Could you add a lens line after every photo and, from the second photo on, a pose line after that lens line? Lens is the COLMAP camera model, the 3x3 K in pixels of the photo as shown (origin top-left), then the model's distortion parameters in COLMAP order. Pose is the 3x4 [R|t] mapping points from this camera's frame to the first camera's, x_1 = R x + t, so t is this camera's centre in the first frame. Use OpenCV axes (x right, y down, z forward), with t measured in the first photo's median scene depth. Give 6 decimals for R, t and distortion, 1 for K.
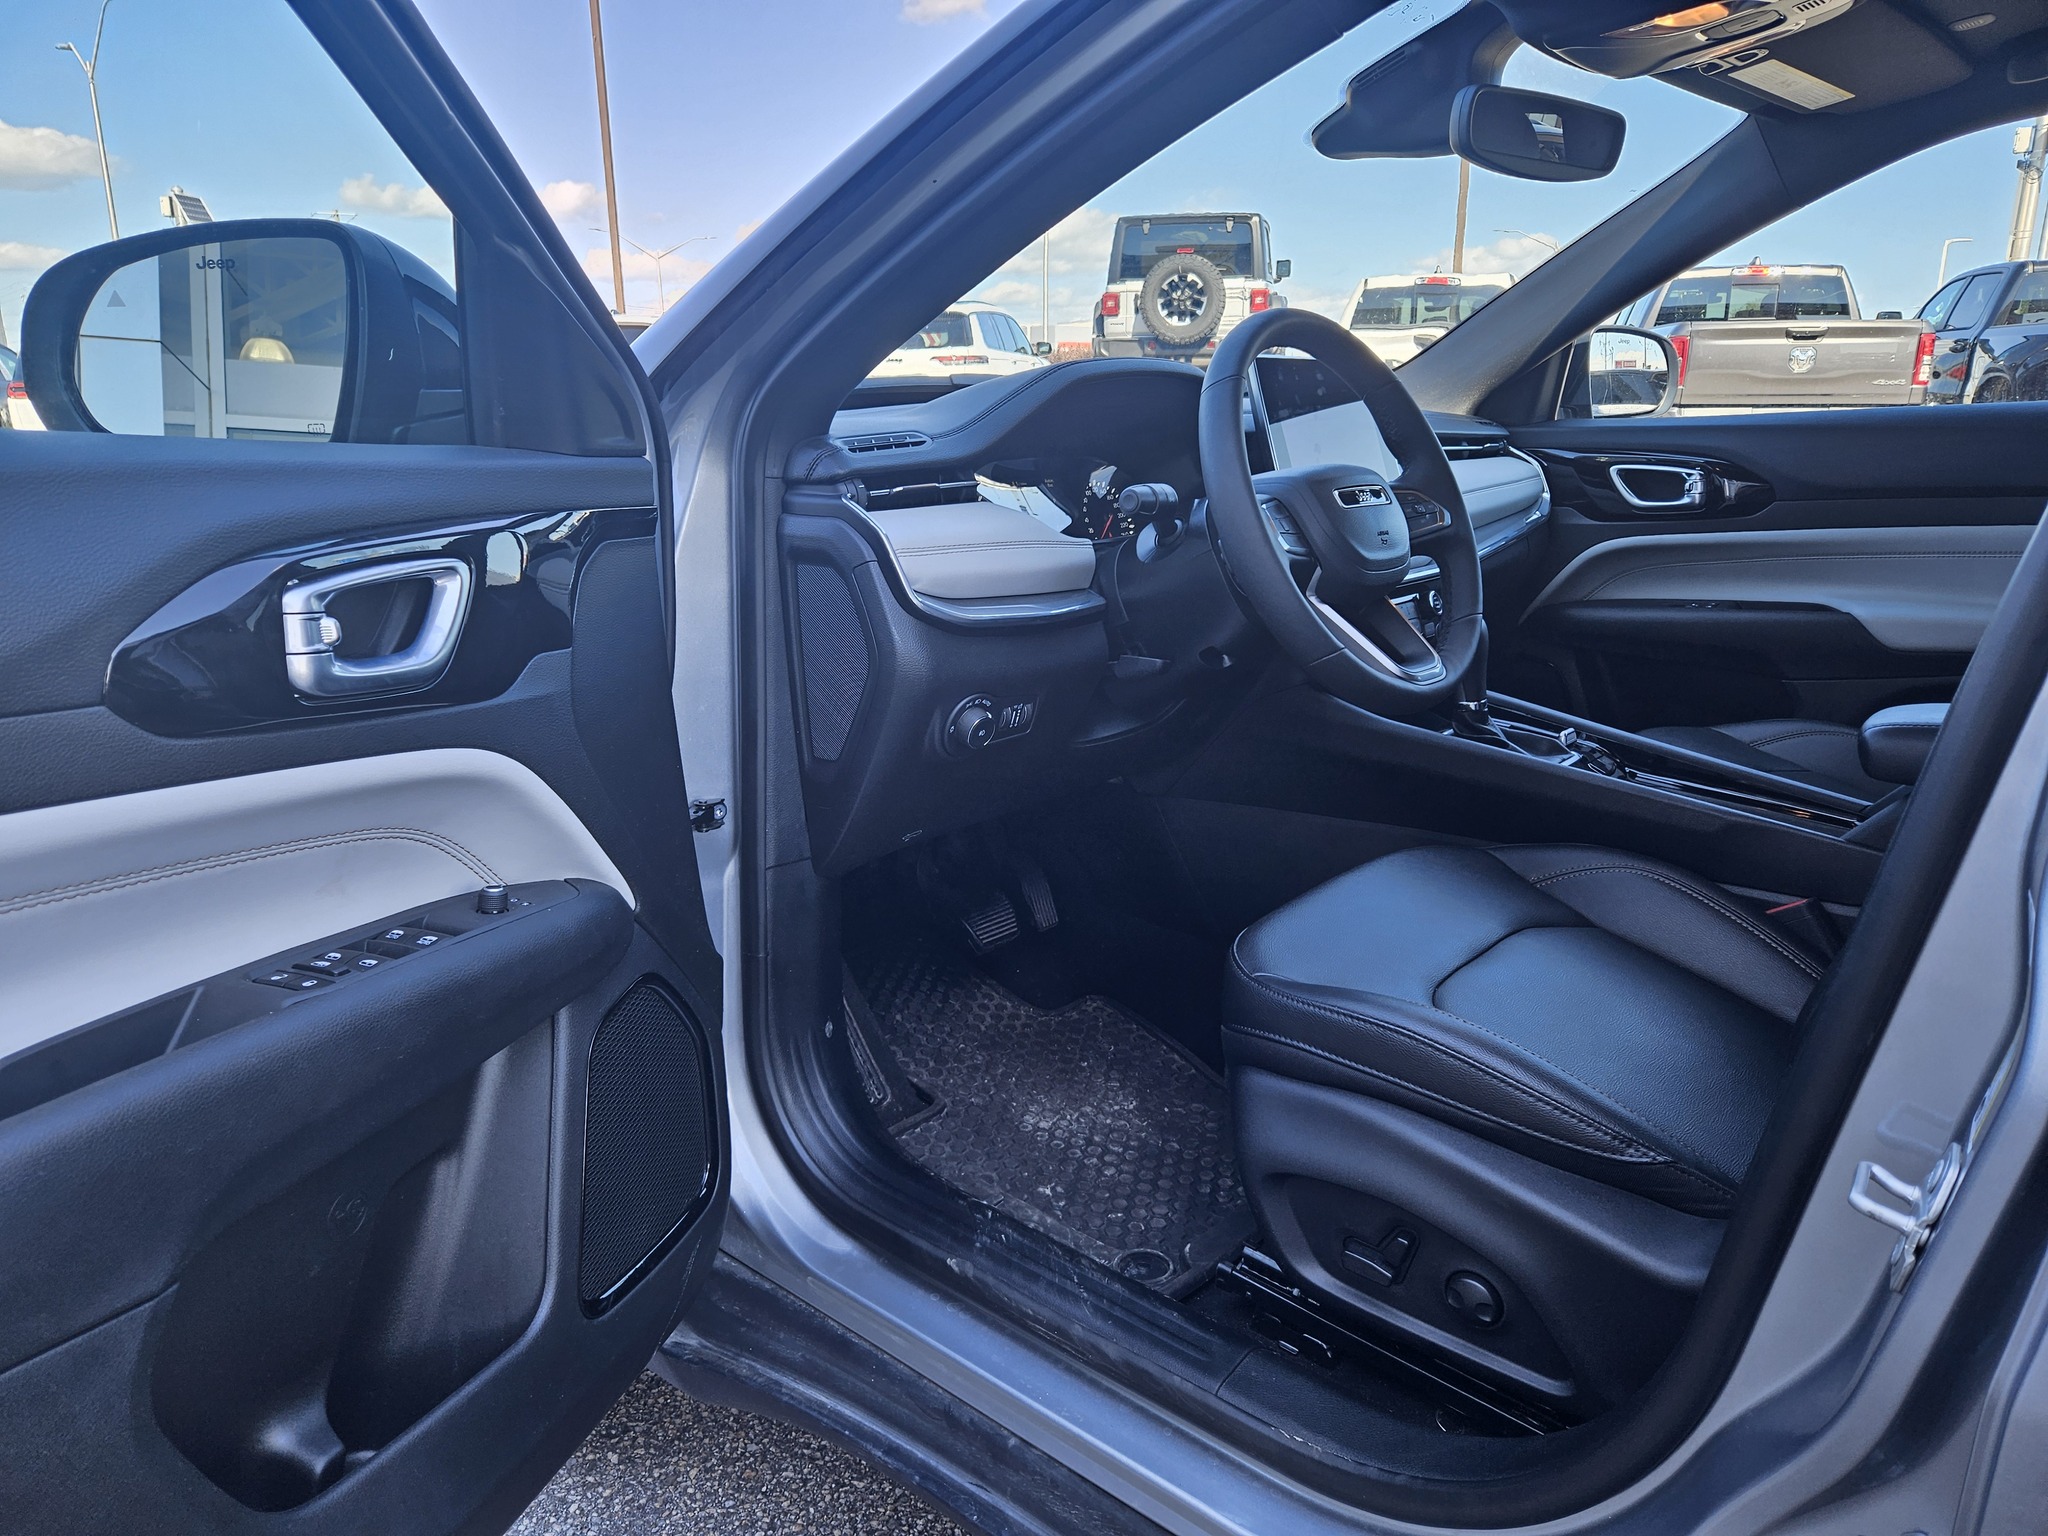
lens RADIAL K [[1368.4, 0, 1022.6], [0, 1368.4, 745.8], [0, 0, 1]] dist [0.086209, -0.071590]
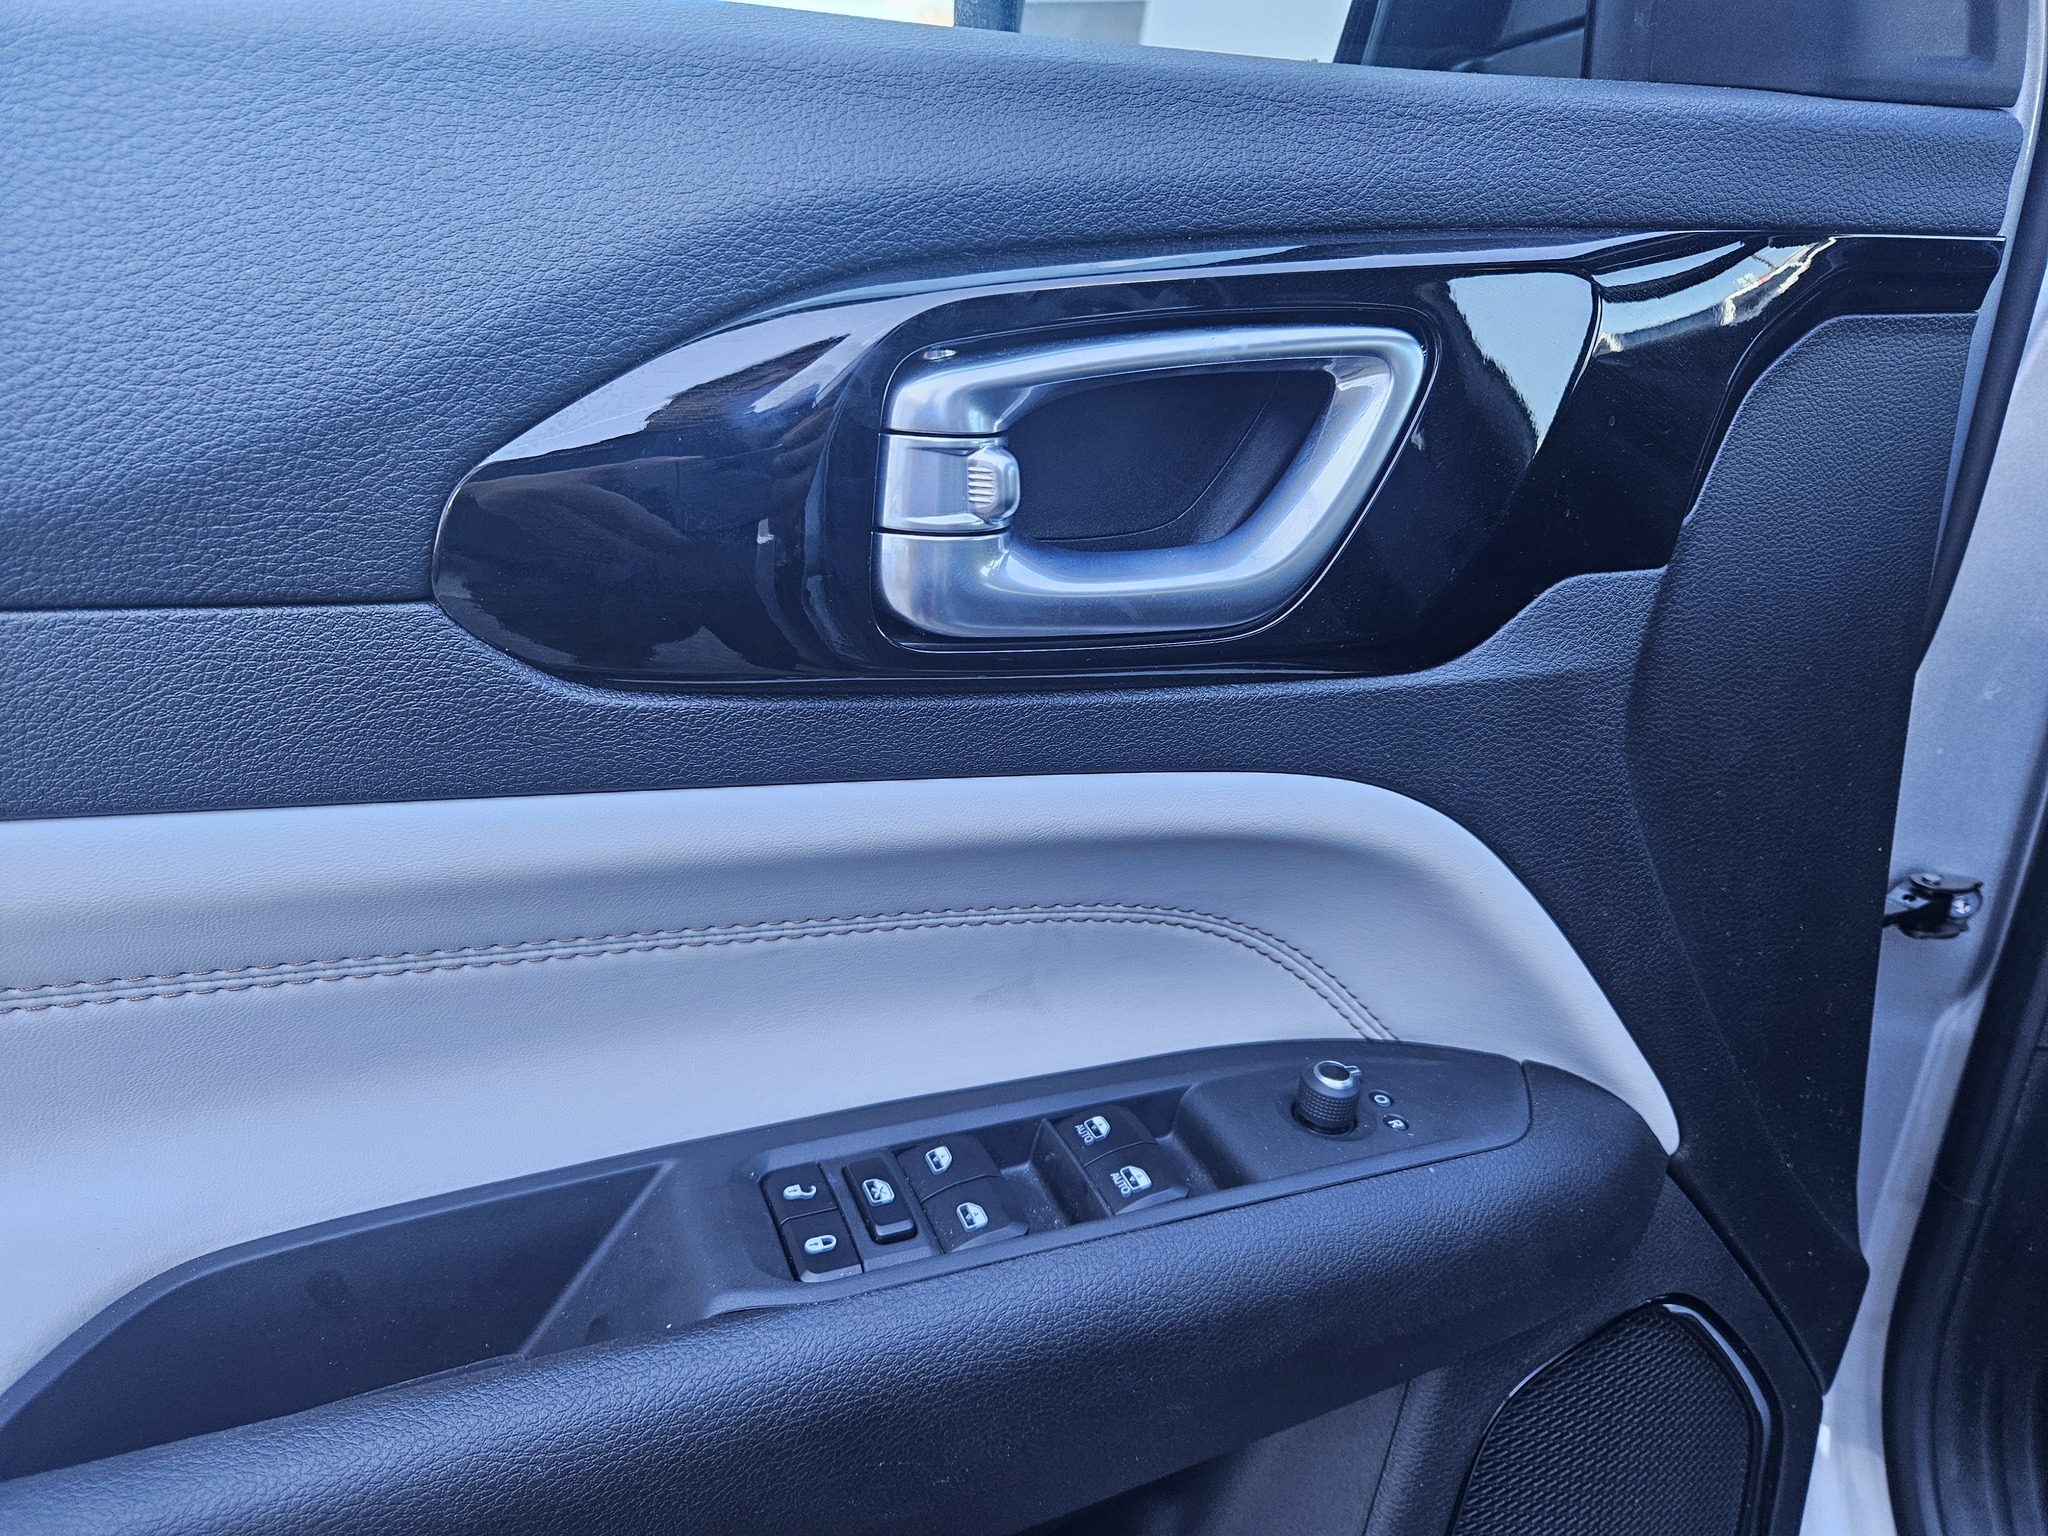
lens RADIAL K [[1368.4, 0, 1022.6], [0, 1368.4, 745.8], [0, 0, 1]] dist [0.086209, -0.071590]
pose [[0.662707, 0.257636, -0.703166, -0.163673], [-0.166210, 0.966142, 0.197343, -0.078987], [0.730201, -0.013908, 0.683090, 0.643054]]
